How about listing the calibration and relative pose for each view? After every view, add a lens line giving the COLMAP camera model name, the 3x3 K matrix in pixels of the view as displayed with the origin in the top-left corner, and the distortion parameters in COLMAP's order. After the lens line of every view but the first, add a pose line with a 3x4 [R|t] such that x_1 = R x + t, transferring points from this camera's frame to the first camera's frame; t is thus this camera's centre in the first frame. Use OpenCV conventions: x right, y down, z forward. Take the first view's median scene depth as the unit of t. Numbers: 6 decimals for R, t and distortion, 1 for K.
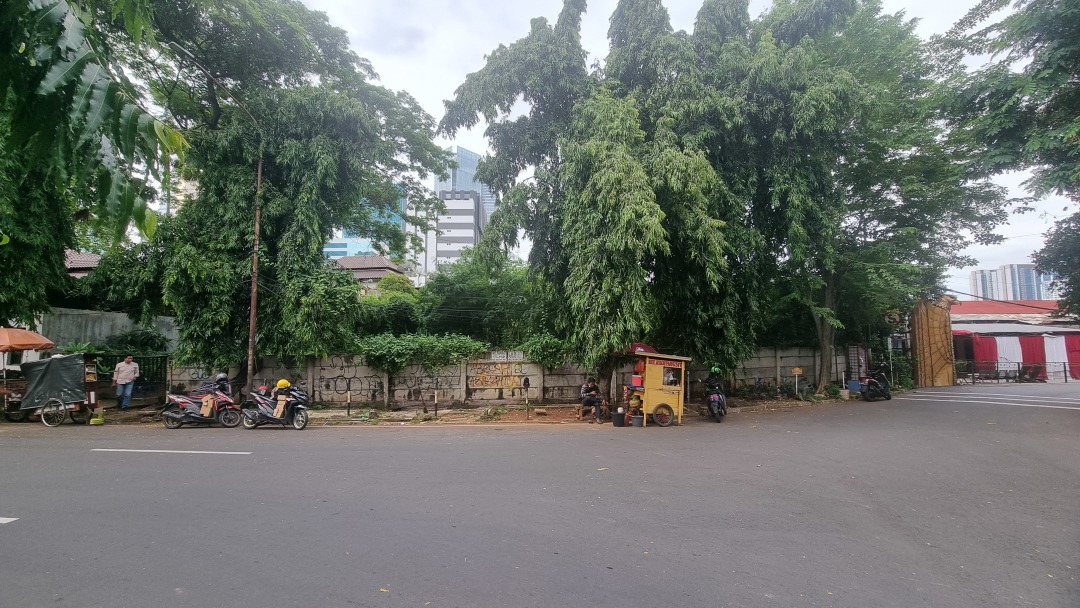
lens RADIAL K [[444.1, 0, 541.8], [0, 444.1, 311.1], [0, 0, 1]] dist [-0.000461, 0.000195]
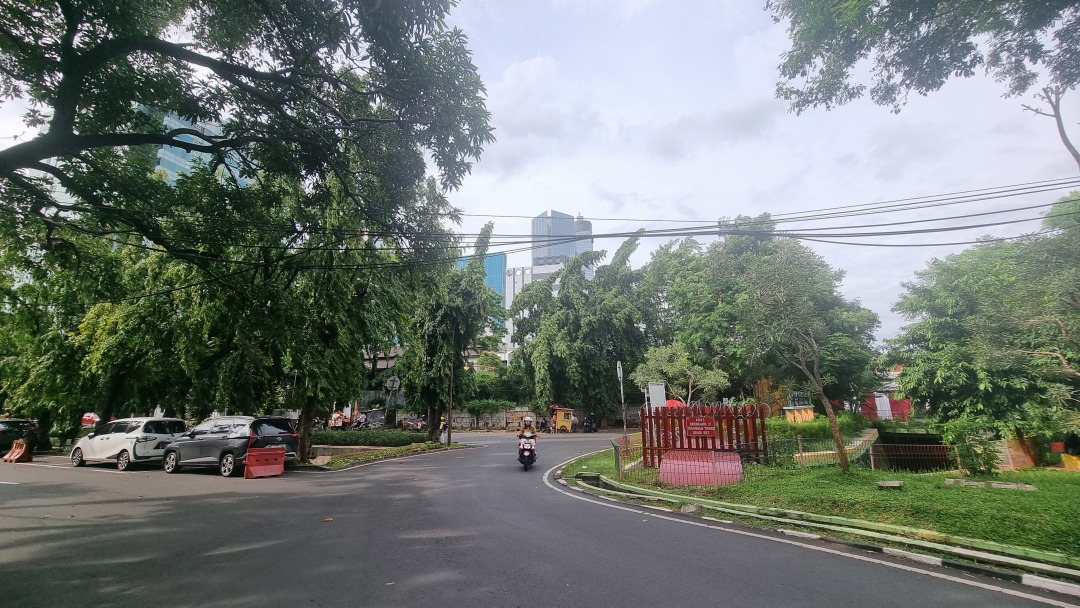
lens RADIAL K [[444.1, 0, 541.8], [0, 444.1, 311.1], [0, 0, 1]] dist [-0.000461, 0.000195]
pose [[0.975328, -0.043562, -0.216418, 0.647336], [0.018399, 0.992967, -0.116955, -0.161344], [0.219991, 0.110088, 0.969270, -1.572748]]
